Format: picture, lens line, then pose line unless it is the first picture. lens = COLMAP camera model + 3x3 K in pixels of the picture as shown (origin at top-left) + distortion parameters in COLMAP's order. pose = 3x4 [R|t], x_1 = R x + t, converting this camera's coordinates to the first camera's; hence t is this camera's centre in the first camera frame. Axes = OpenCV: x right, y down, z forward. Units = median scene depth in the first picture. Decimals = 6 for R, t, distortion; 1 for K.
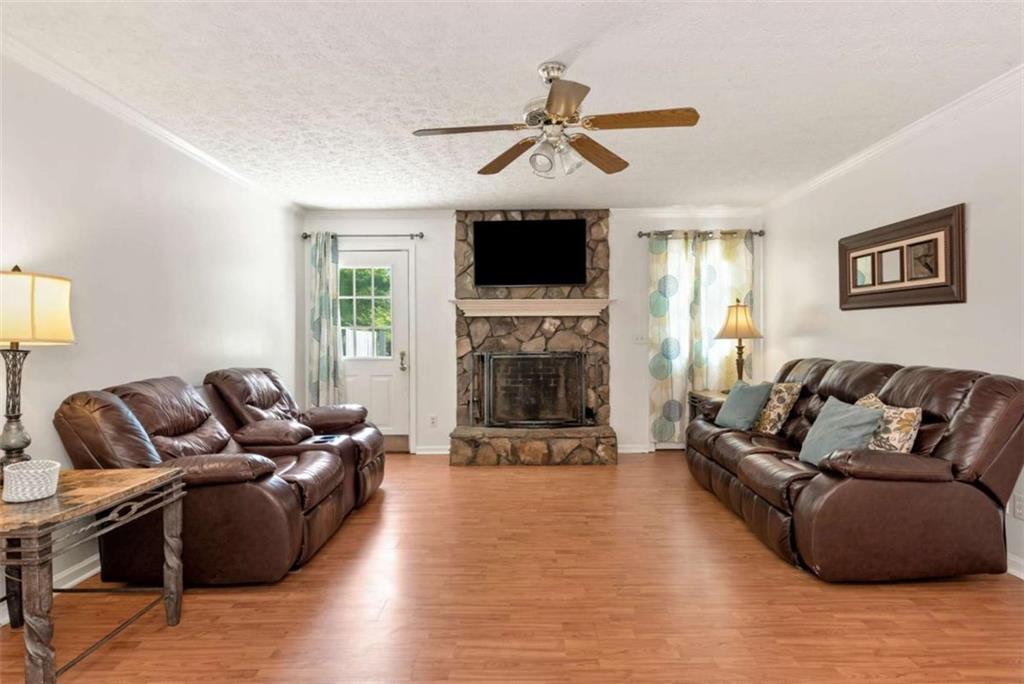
lens RADIAL K [[538.2, 0, 512.0], [0, 538.2, 342.0], [0, 0, 1]] dist [-0.003403, -0.000546]
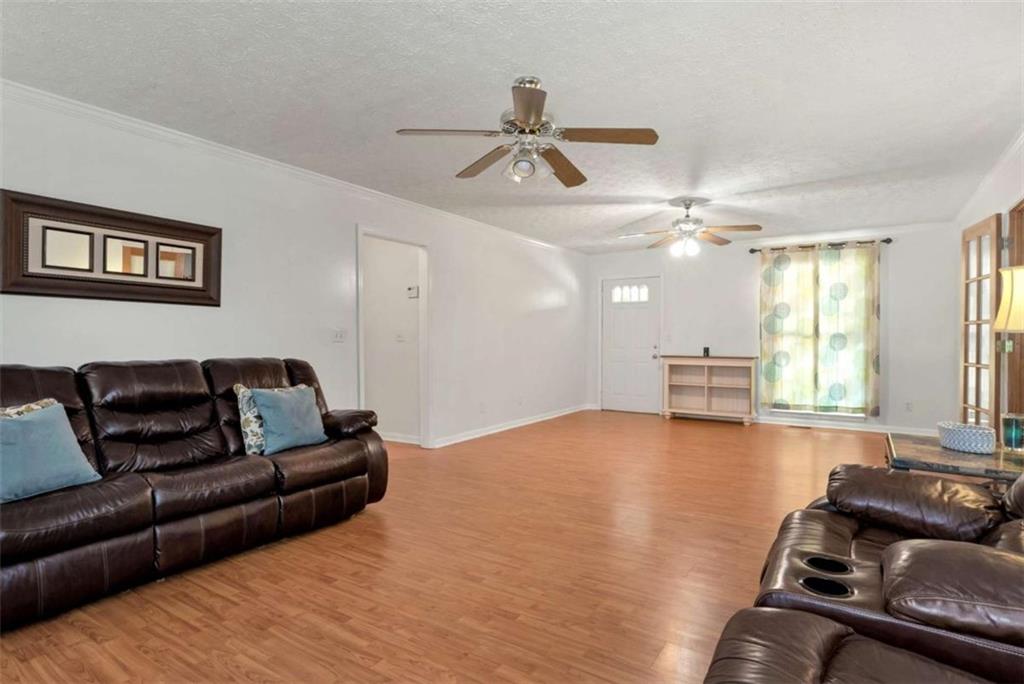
lens RADIAL K [[538.2, 0, 512.0], [0, 538.2, 342.0], [0, 0, 1]] dist [-0.003403, -0.000546]
pose [[-0.837904, 0.001093, 0.545816, -0.419270], [0.008788, 0.999895, 0.011487, 0.001447], [-0.545747, 0.014422, -0.837826, 1.657480]]
